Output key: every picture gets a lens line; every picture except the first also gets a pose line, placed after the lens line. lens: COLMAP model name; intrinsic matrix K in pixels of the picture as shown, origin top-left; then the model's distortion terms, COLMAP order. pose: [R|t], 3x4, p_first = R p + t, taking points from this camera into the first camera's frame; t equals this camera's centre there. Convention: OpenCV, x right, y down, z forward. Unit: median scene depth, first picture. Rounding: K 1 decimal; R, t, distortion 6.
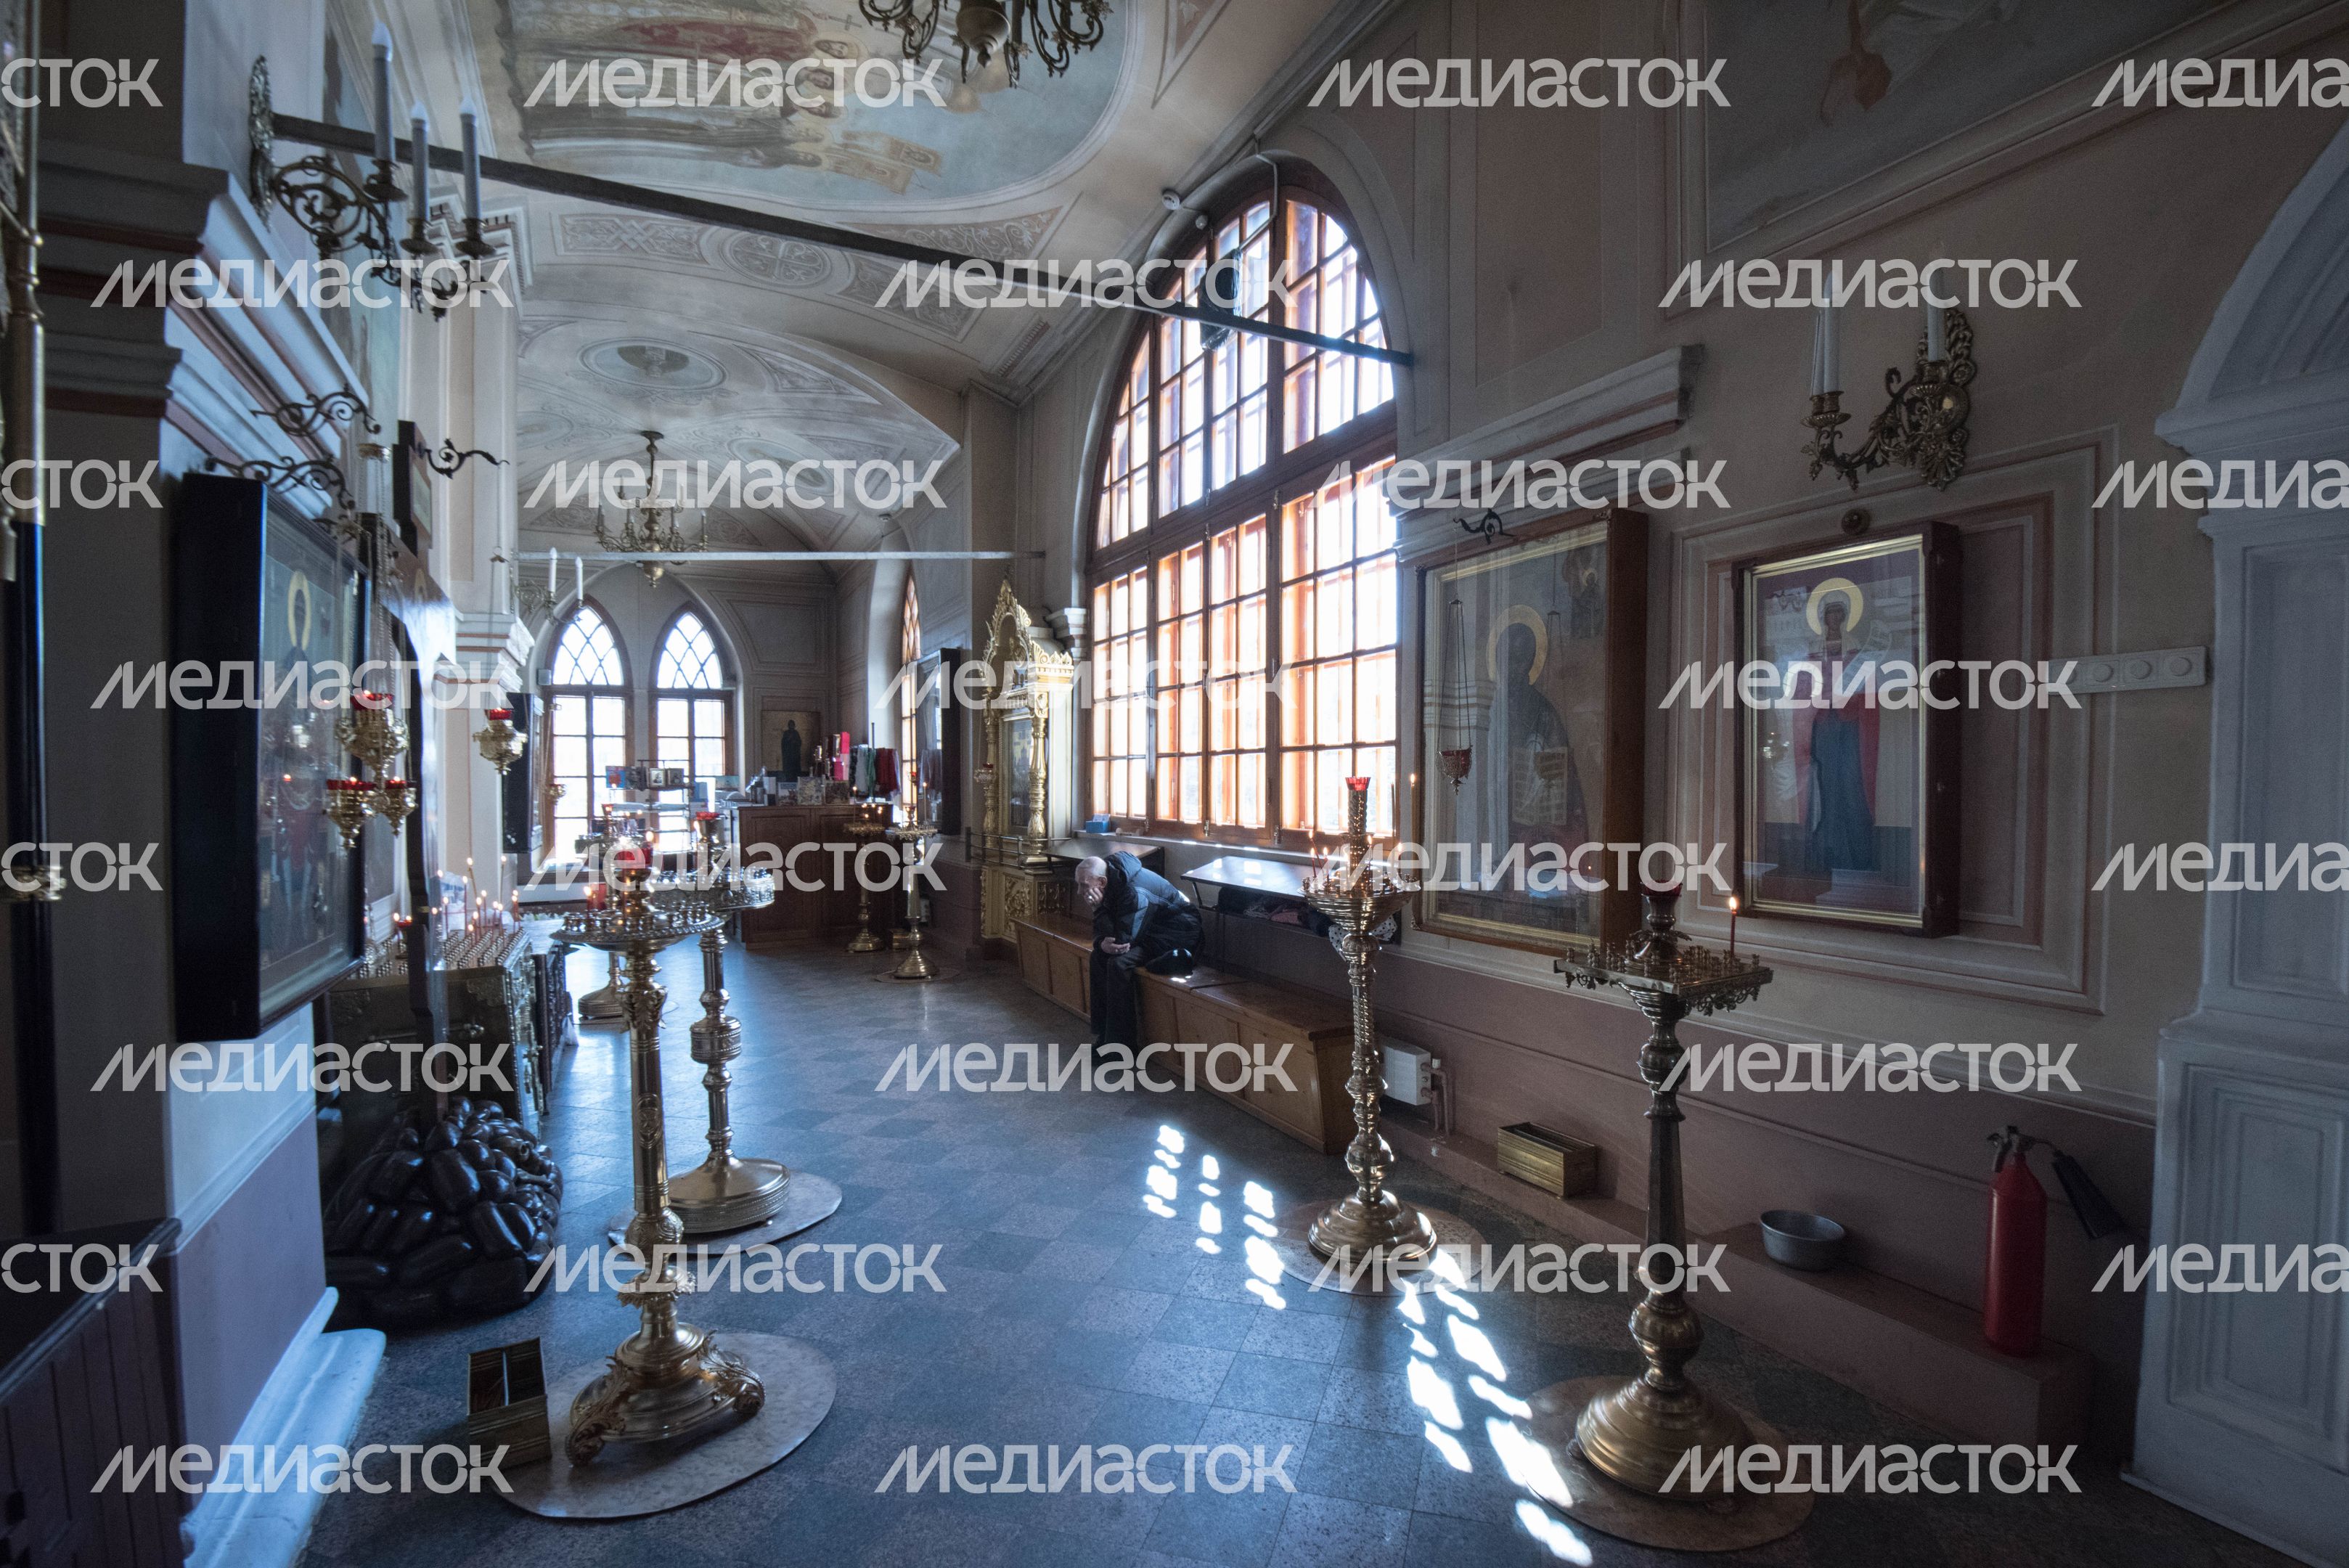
lens RADIAL K [[1107.5, 0, 1174.5], [0, 1107.5, 784.0], [0, 0, 1]] dist [-0.000978, -0.027205]
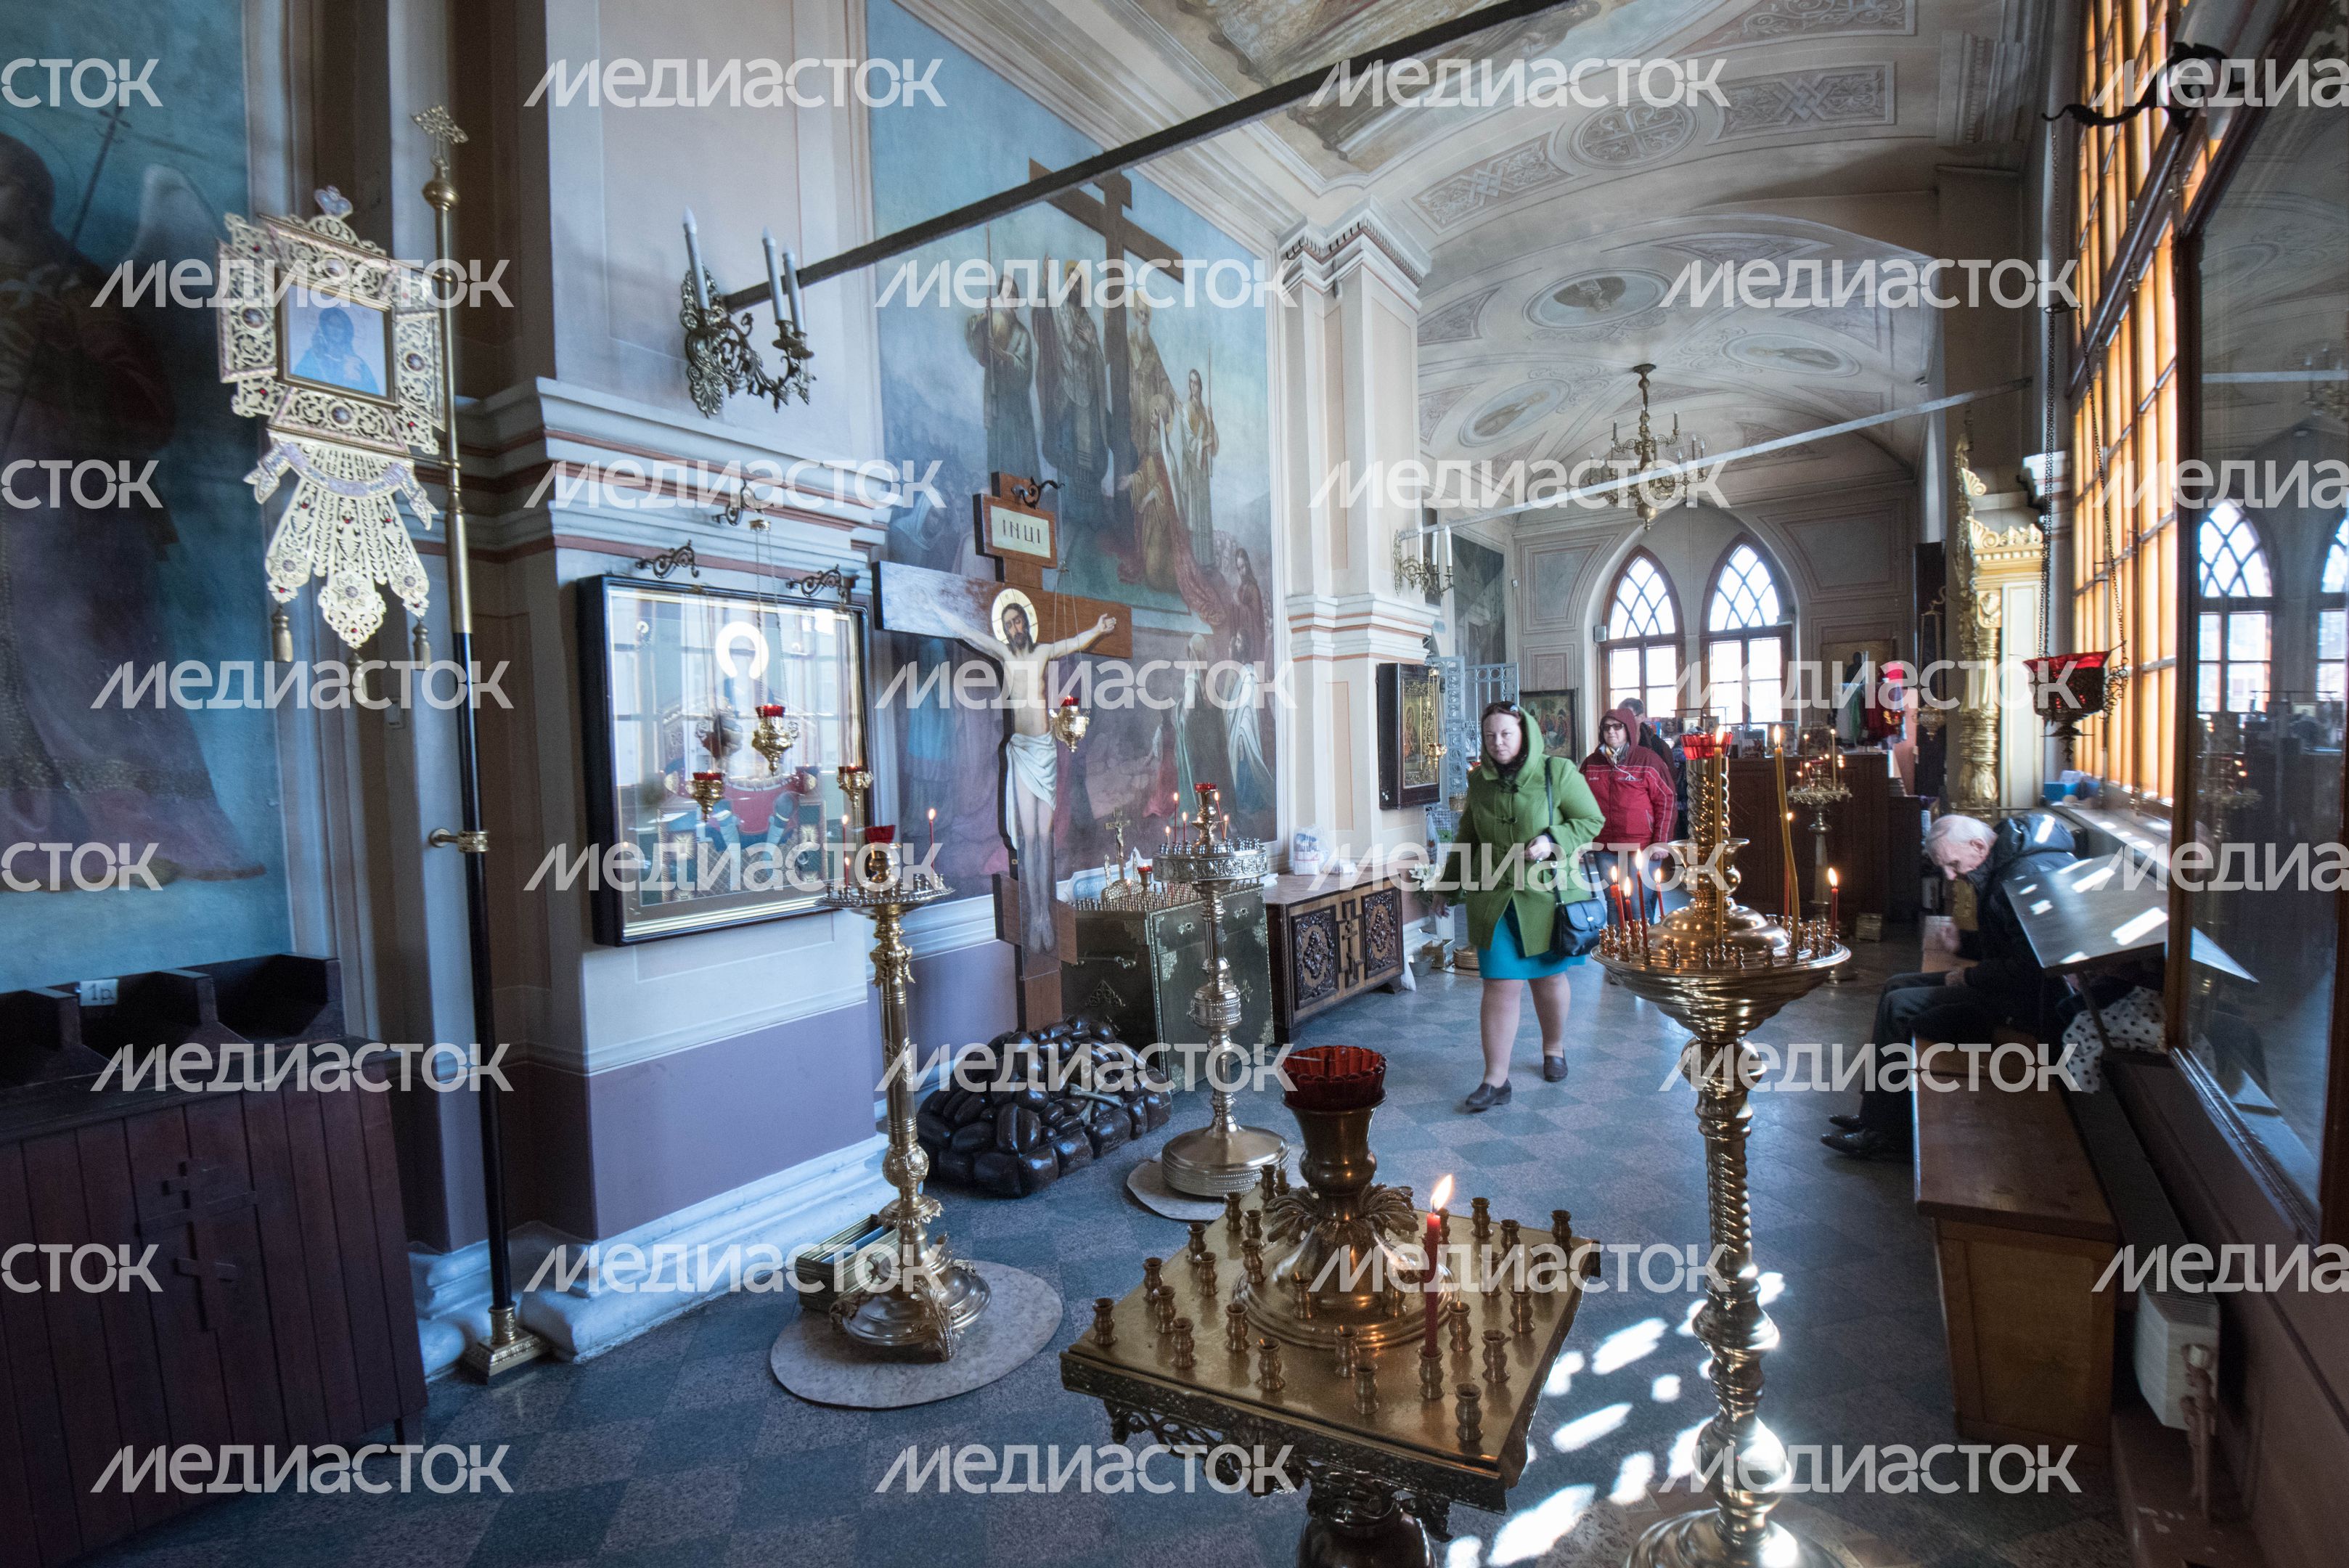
lens RADIAL K [[1107.5, 0, 1174.5], [0, 1107.5, 784.0], [0, 0, 1]] dist [-0.000978, -0.027205]
pose [[0.487666, 0.007220, -0.873000, 0.160066], [0.037013, 0.998896, 0.028937, -0.001838], [0.872245, -0.046424, 0.486860, 0.170731]]
